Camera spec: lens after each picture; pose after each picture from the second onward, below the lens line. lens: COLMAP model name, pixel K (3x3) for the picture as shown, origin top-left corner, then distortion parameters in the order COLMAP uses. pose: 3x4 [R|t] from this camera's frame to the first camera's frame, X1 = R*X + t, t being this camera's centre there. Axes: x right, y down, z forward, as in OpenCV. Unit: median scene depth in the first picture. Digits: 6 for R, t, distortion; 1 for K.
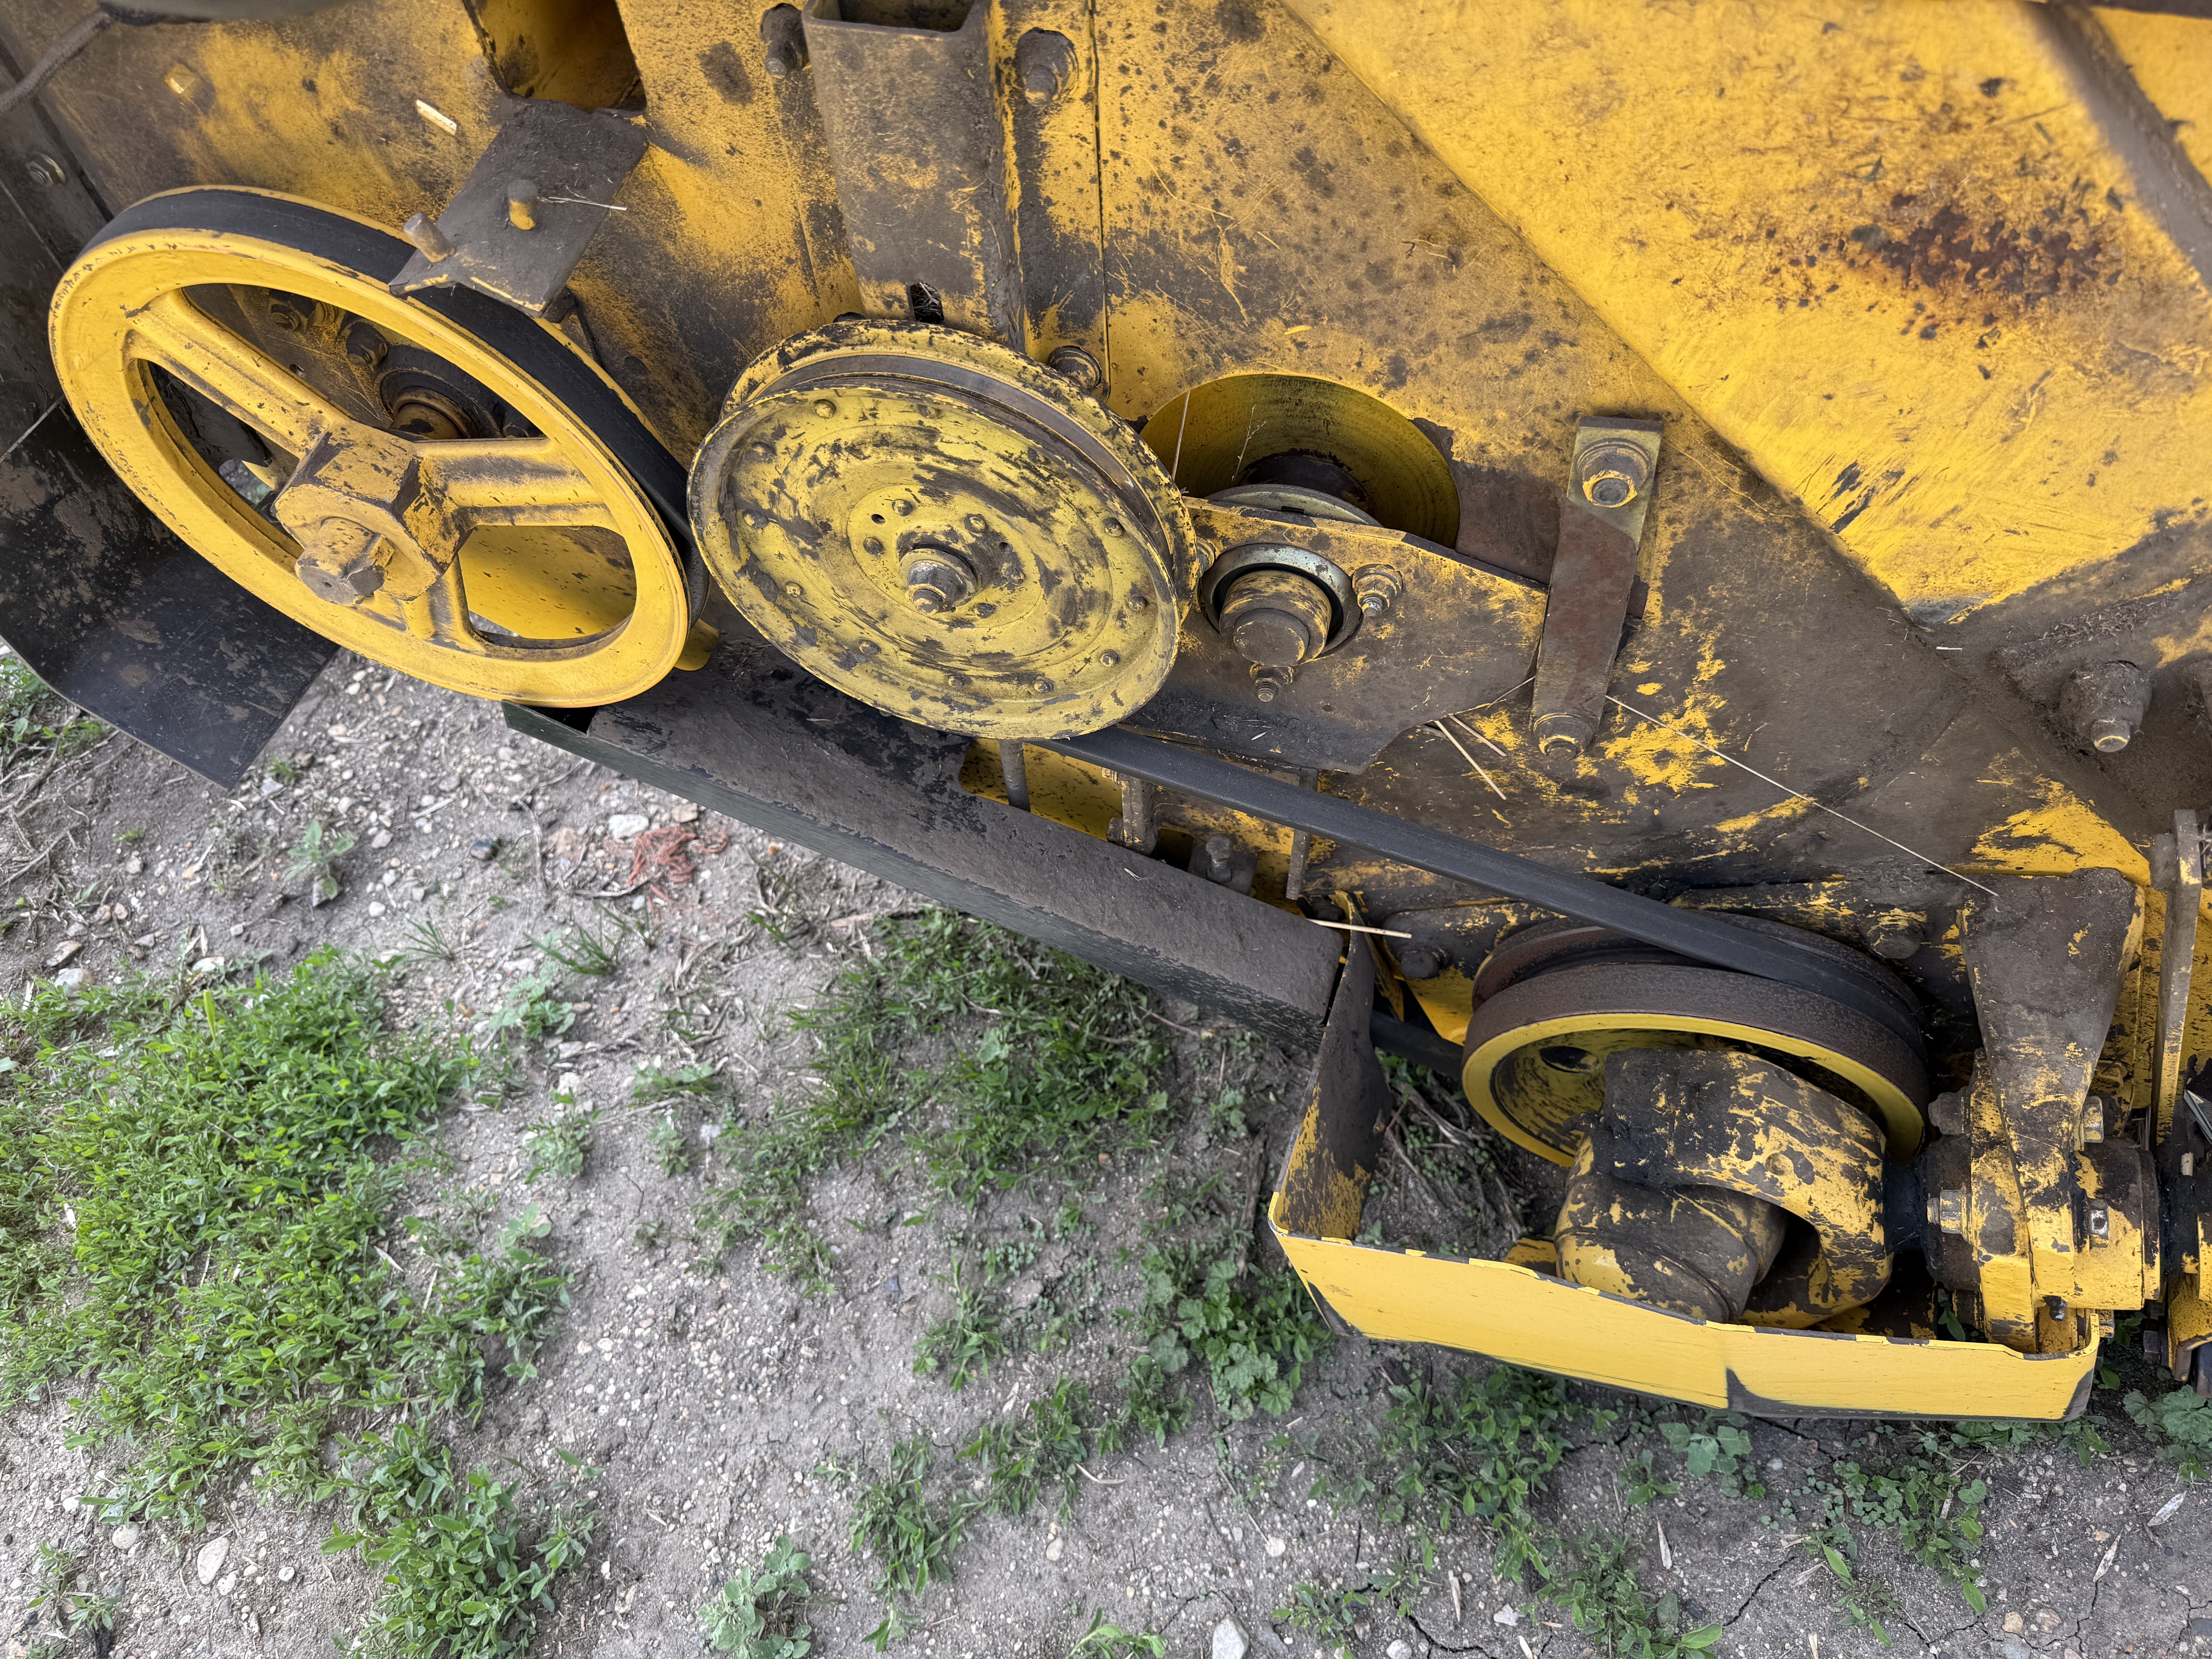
lens RADIAL K [[1578.9, 0, 1096.2], [0, 1578.9, 831.5], [0, 0, 1]] dist [0.009301, -0.023774]
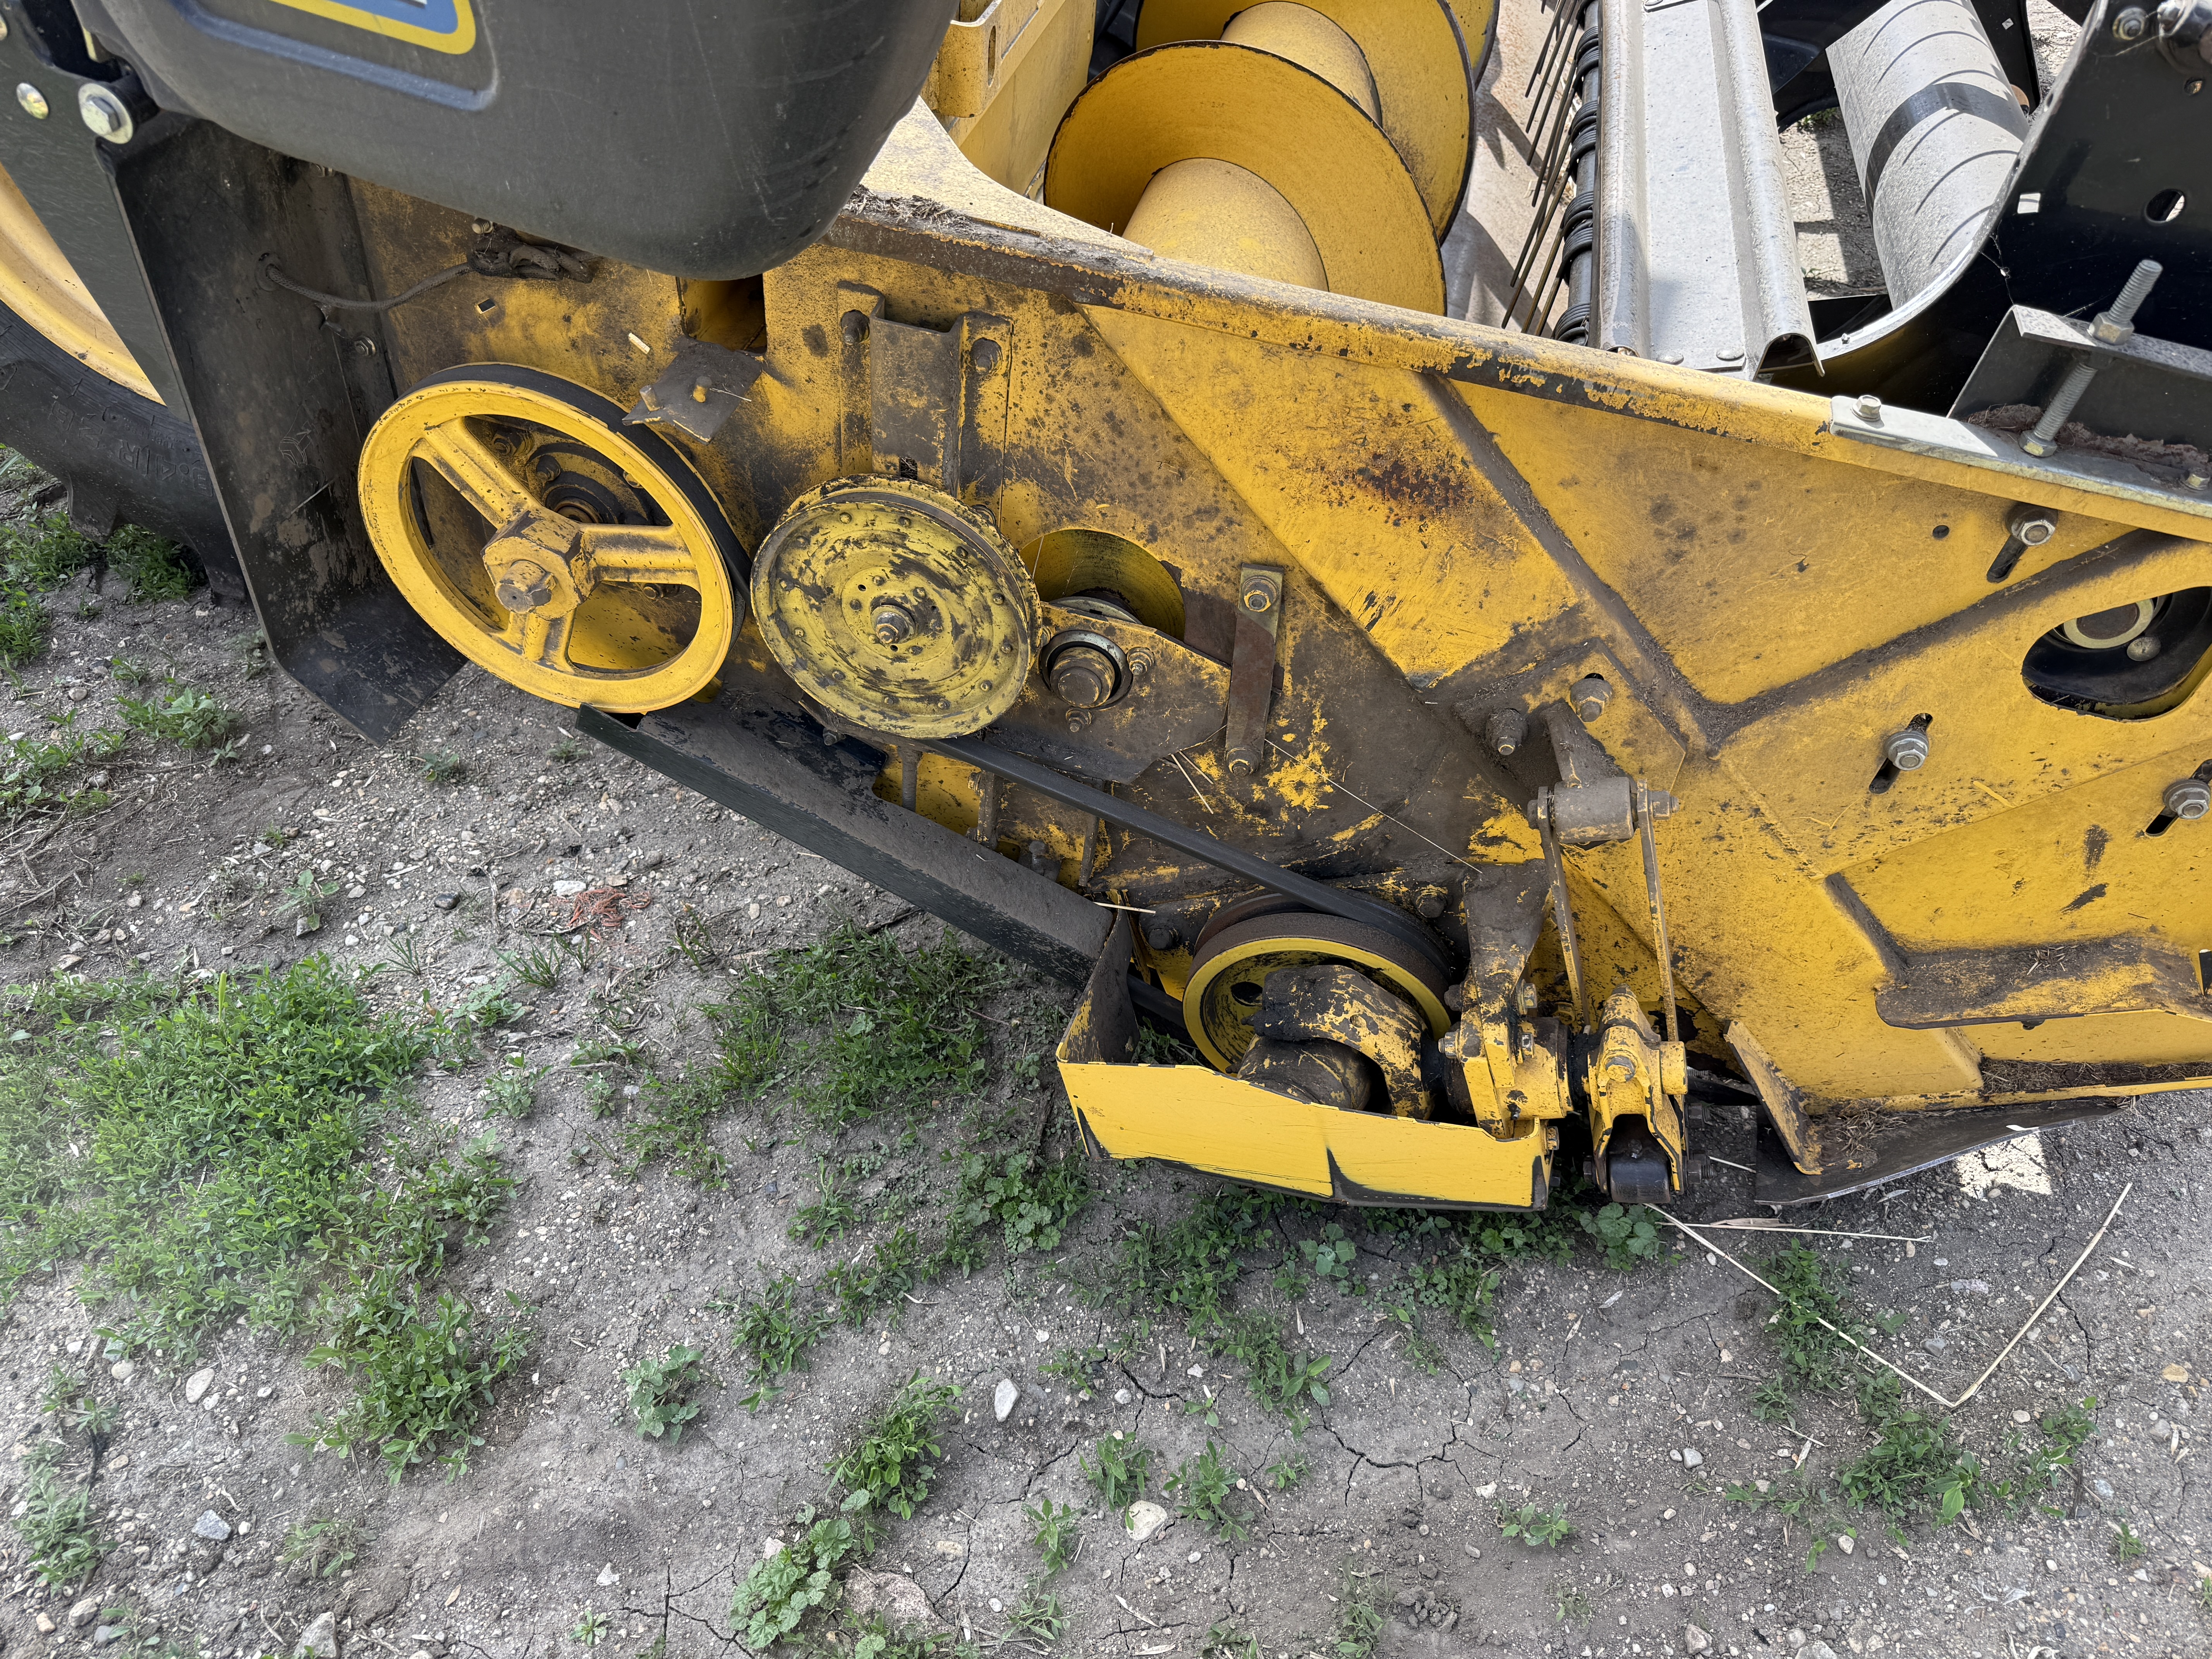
lens RADIAL K [[1539.7, 0, 1124.7], [0, 1539.7, 832.6], [0, 0, 1]] dist [0.036023, -0.049917]
pose [[0.985731, 0.080060, 0.148071, -0.055778], [-0.047889, 0.976684, -0.209275, 0.284090], [-0.161373, 0.199197, 0.966581, -0.450895]]
